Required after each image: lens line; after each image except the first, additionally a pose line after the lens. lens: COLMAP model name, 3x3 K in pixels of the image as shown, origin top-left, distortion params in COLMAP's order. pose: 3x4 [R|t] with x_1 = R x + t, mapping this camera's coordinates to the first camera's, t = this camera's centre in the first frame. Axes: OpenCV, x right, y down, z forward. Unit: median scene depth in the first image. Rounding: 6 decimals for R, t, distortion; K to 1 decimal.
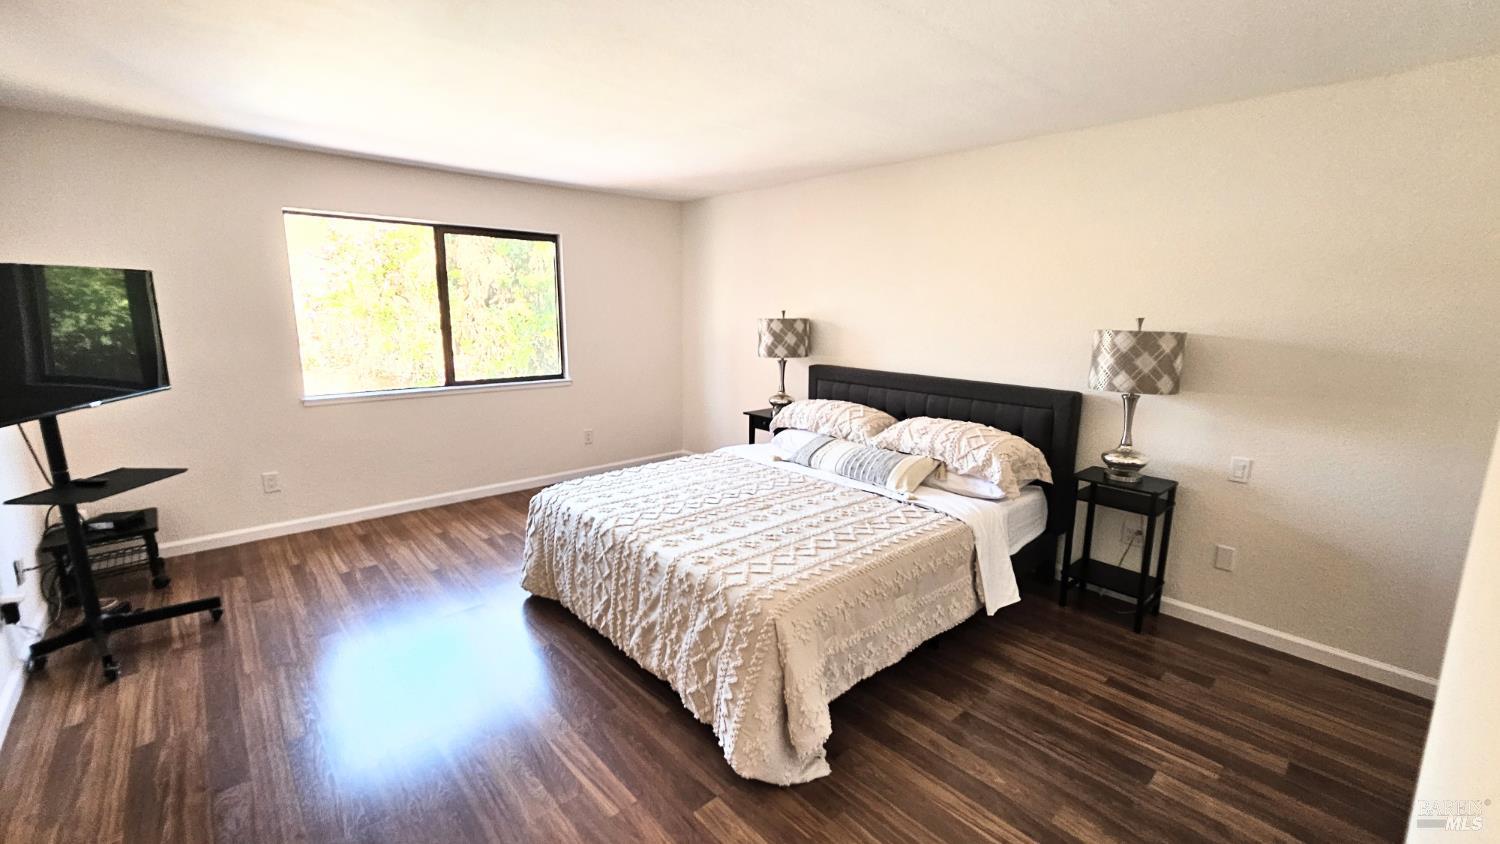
lens RADIAL K [[620.3, 0, 750.0], [0, 620.3, 422.0], [0, 0, 1]] dist [-0.000163, -0.000196]
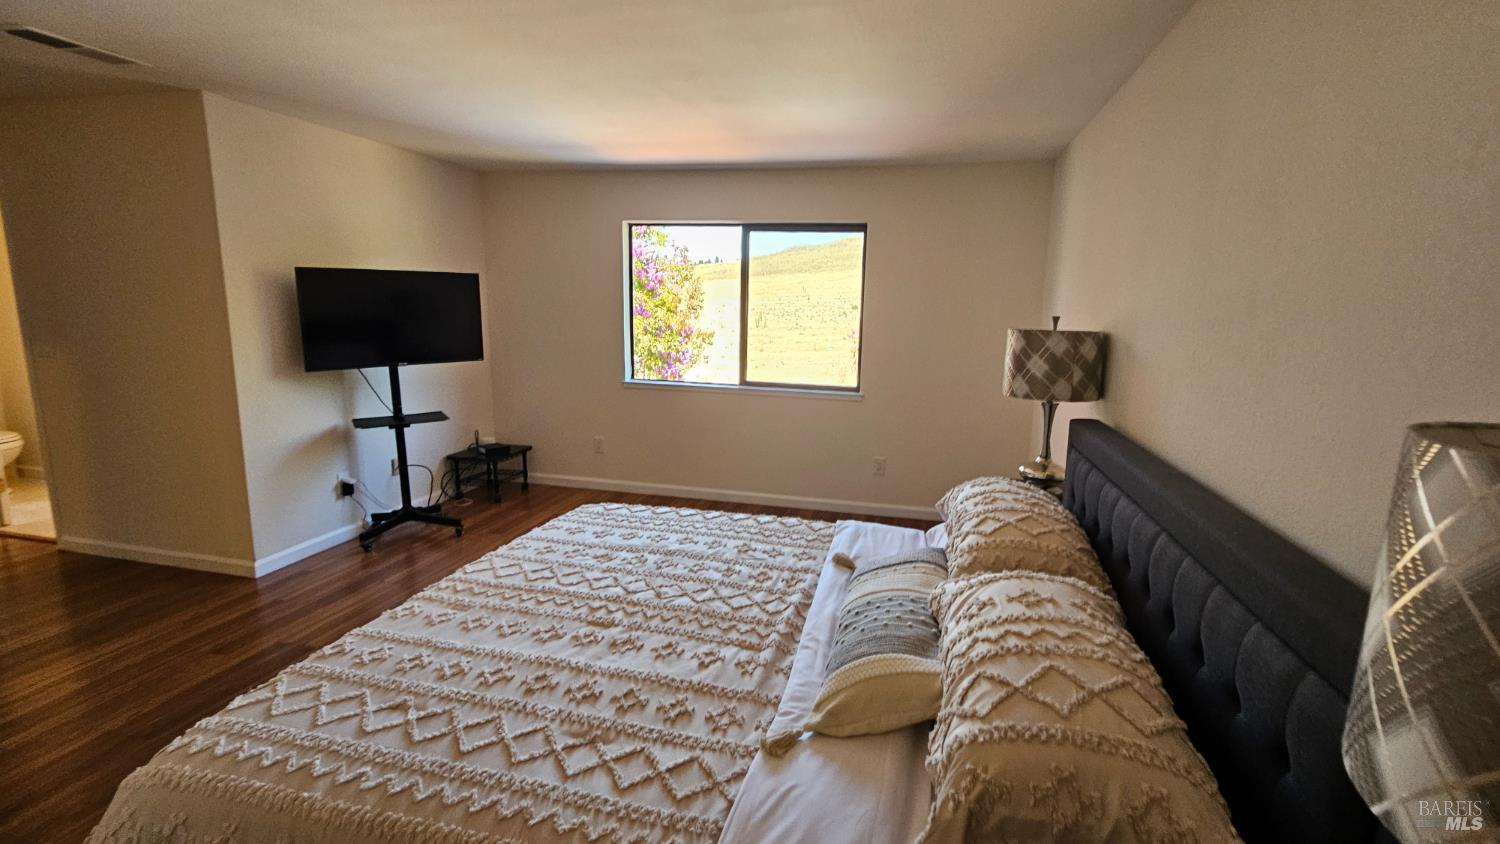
lens RADIAL K [[620.3, 0, 750.0], [0, 620.3, 422.0], [0, 0, 1]] dist [-0.000163, -0.000196]
pose [[0.605187, 0.156564, -0.780536, 0.403593], [-0.170017, 0.983268, 0.065407, -0.087728], [0.777716, 0.093121, 0.621680, 0.519537]]
